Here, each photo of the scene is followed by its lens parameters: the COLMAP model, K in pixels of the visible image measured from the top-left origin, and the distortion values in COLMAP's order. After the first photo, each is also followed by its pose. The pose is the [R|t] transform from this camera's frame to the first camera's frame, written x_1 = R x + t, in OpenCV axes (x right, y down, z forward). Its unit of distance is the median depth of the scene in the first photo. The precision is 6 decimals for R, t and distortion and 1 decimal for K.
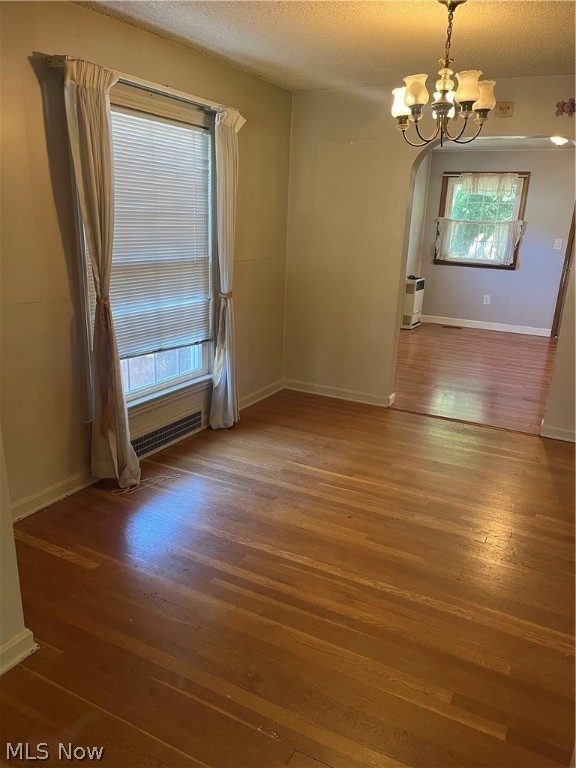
lens RADIAL K [[582.7, 0, 288.7], [0, 582.7, 383.1], [0, 0, 1]] dist [0.072220, -0.086170]
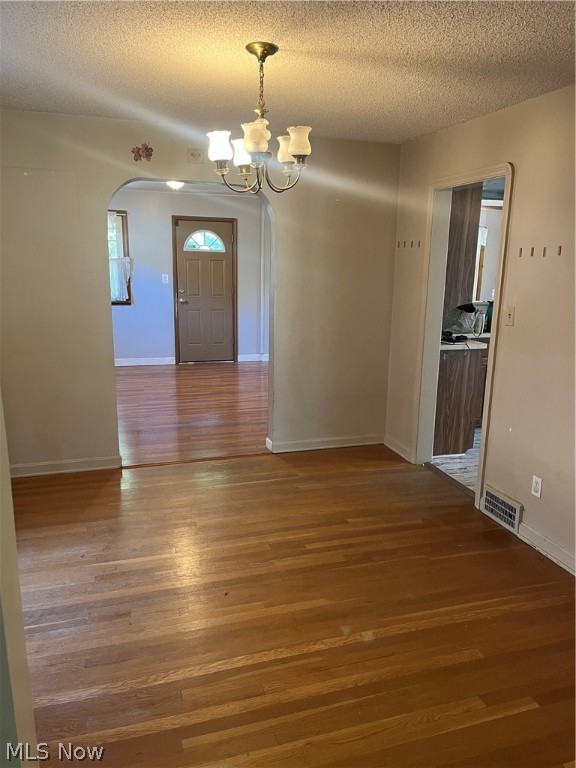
lens RADIAL K [[582.7, 0, 289.4], [0, 582.7, 383.9], [0, 0, 1]] dist [0.072220, -0.086170]
pose [[0.692497, -0.174129, 0.700091, -0.311257], [0.208116, 0.977395, 0.037242, -0.075507], [-0.690750, 0.119910, 0.713082, 0.196097]]
